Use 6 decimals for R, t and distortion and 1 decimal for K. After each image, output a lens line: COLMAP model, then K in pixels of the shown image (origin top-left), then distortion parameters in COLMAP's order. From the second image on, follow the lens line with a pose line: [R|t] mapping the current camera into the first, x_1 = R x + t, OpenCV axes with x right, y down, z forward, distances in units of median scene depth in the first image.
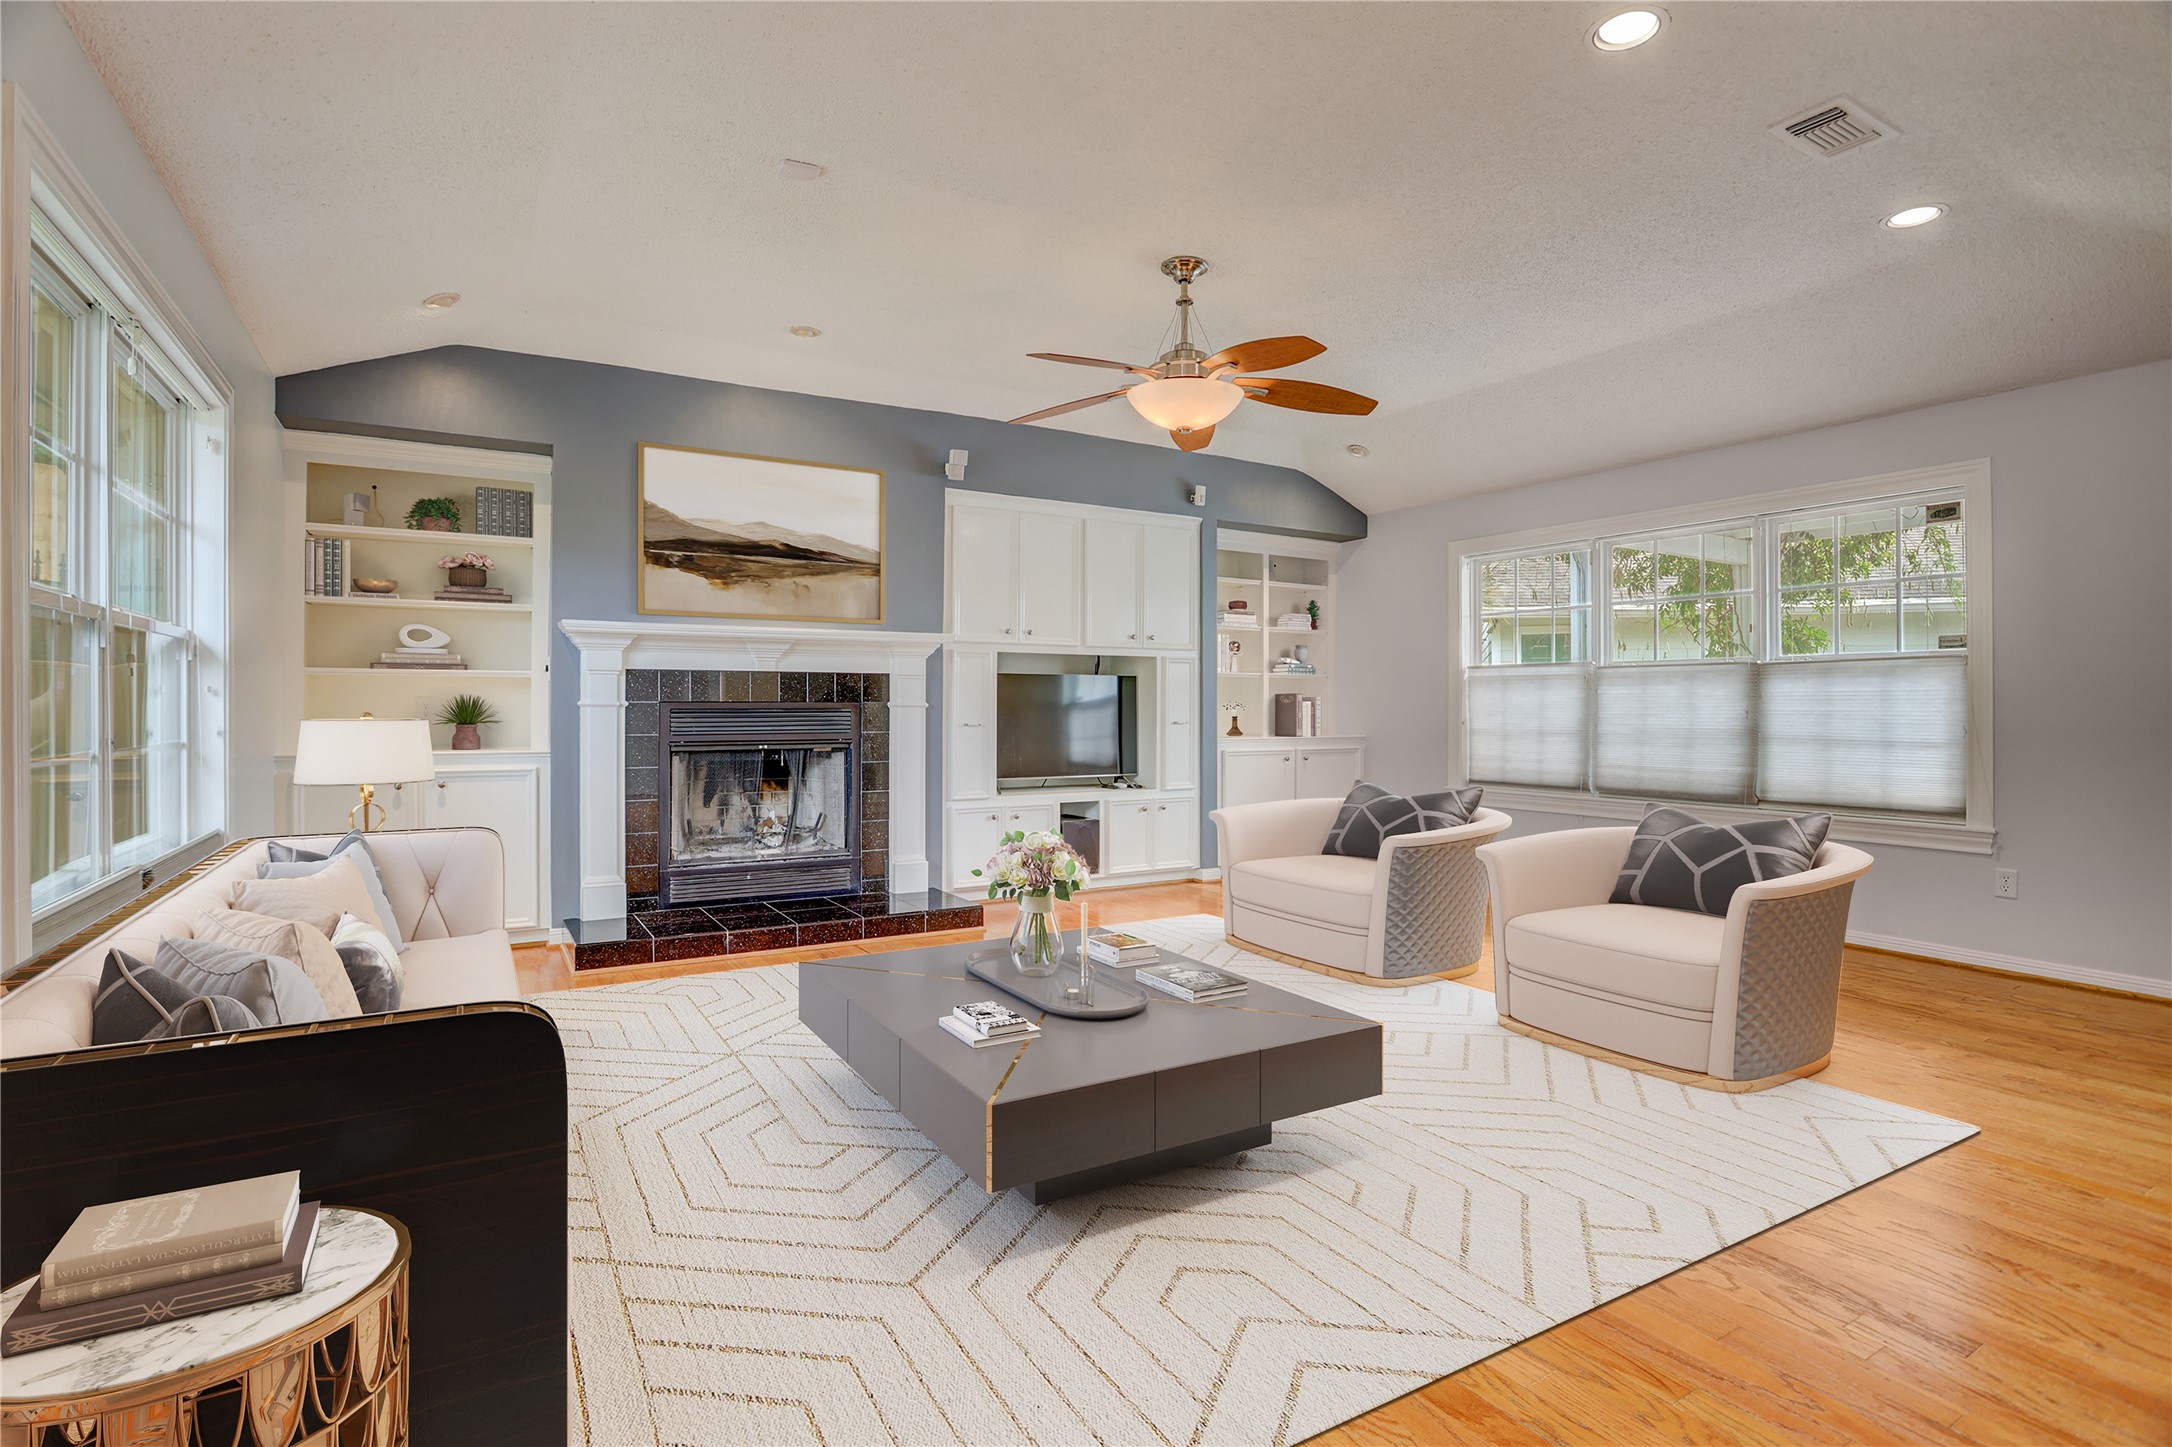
lens RADIAL K [[1075.1, 0, 1086.9], [0, 1075.1, 707.7], [0, 0, 1]] dist [-0.050448, 0.001027]
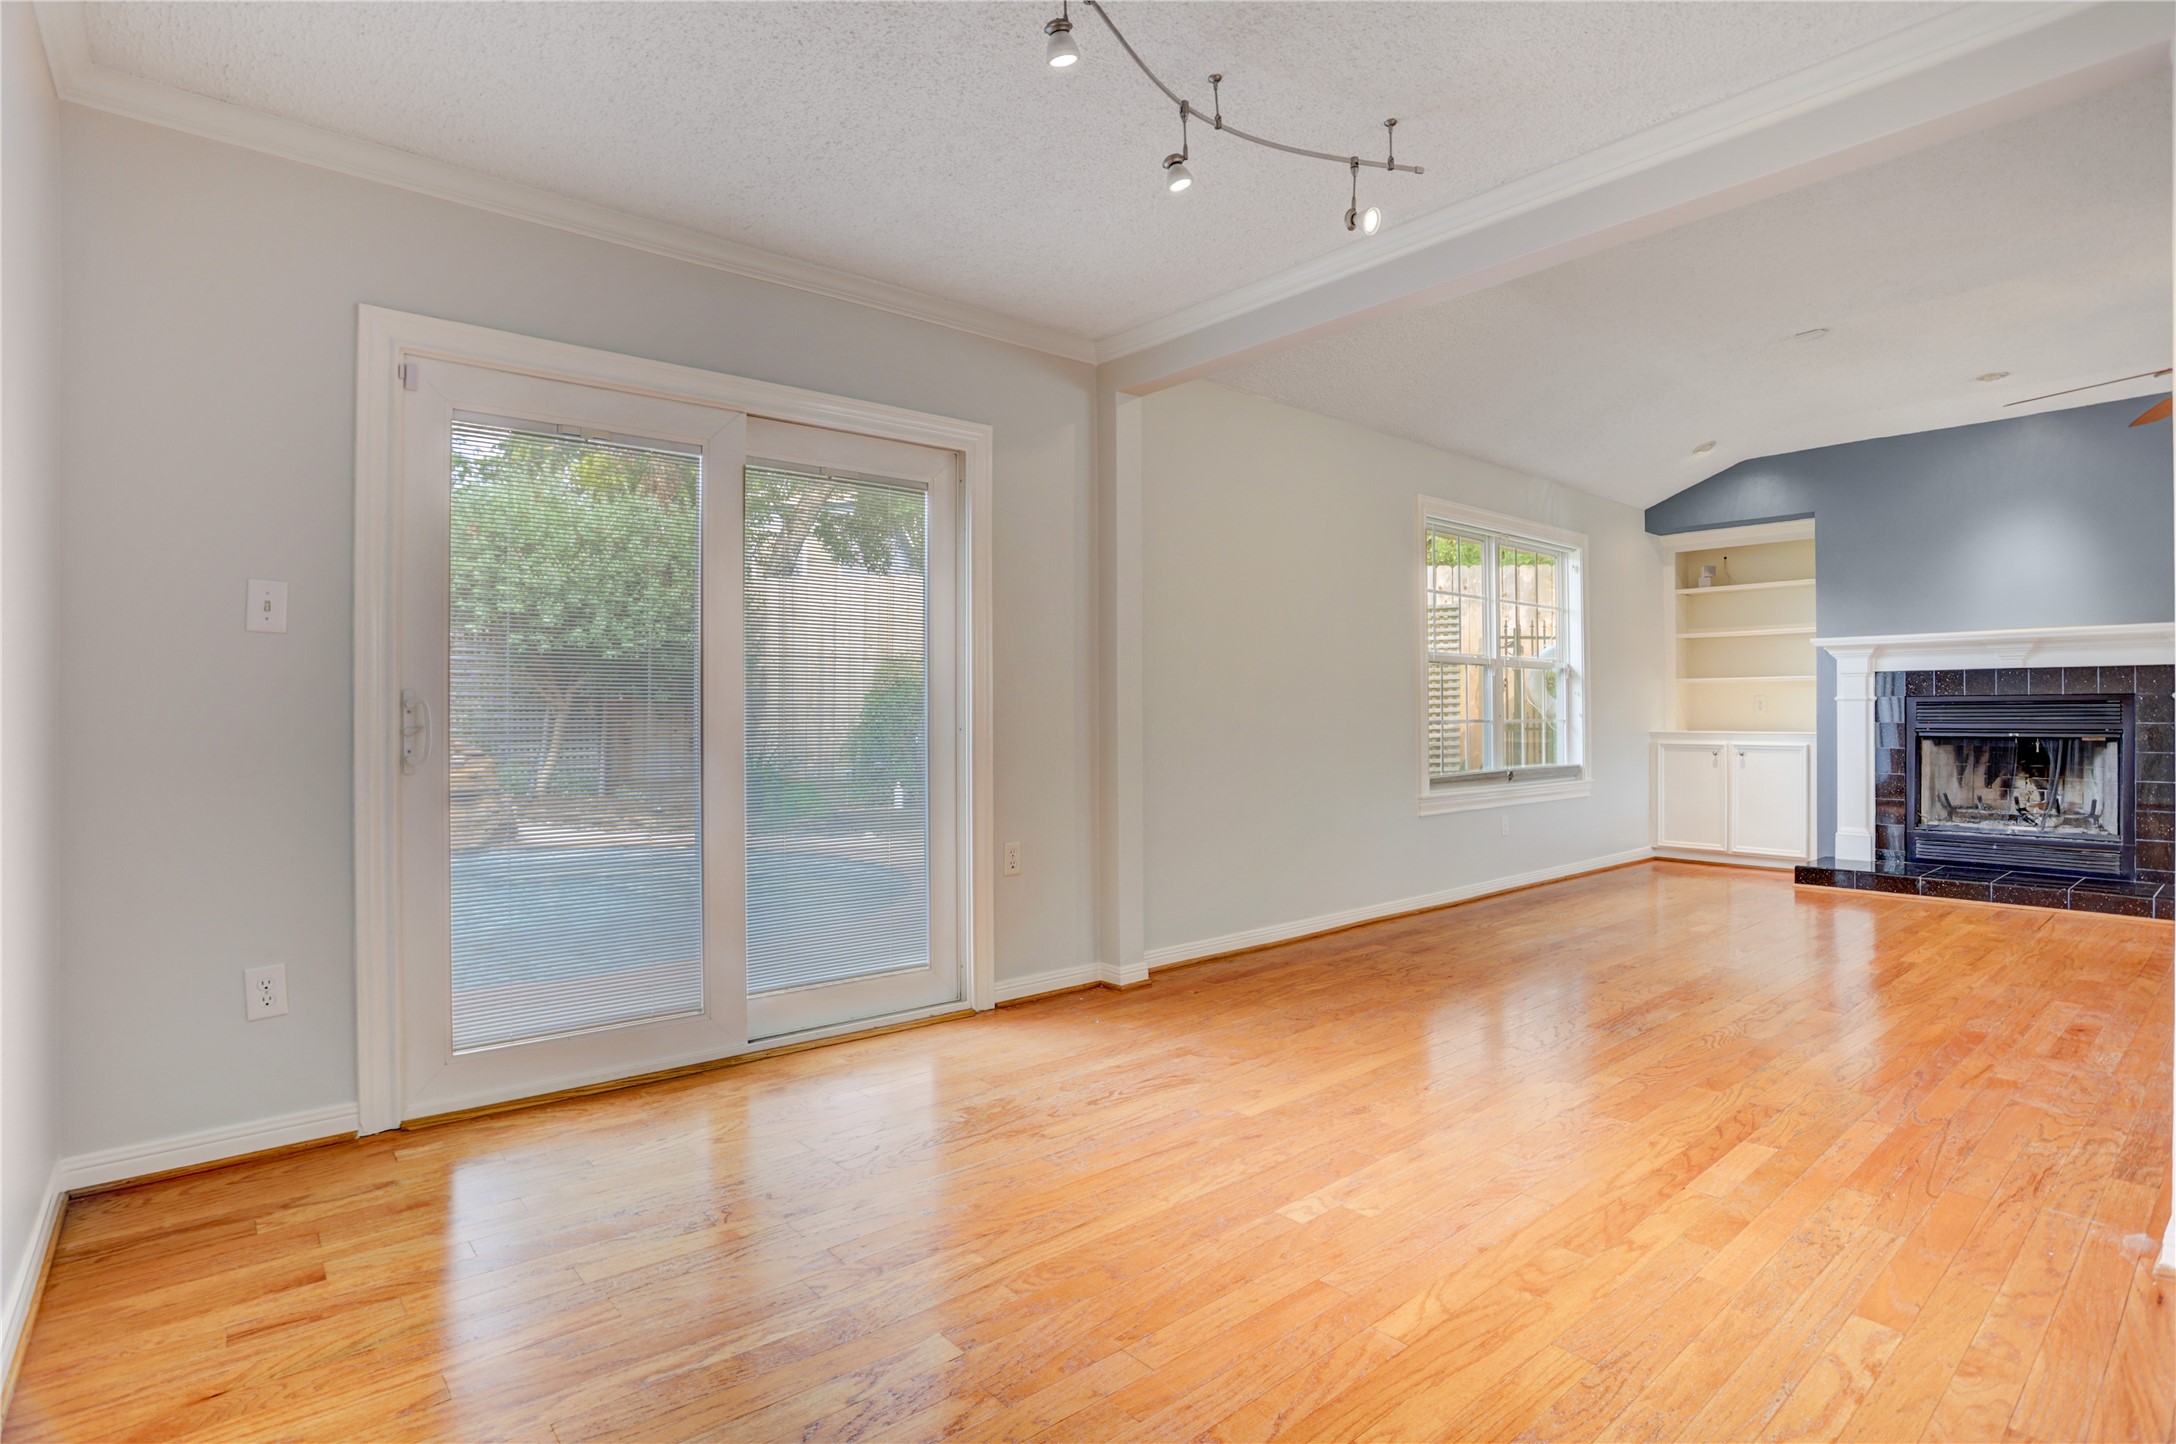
lens RADIAL K [[1077.1, 0, 1088.9], [0, 1077.1, 706.1], [0, 0, 1]] dist [-0.050448, 0.001027]
pose [[0.163091, -0.013036, -0.986525, 0.442769], [0.000465, 0.999914, -0.013136, 0.014675], [0.986611, 0.001683, 0.163083, -0.103519]]
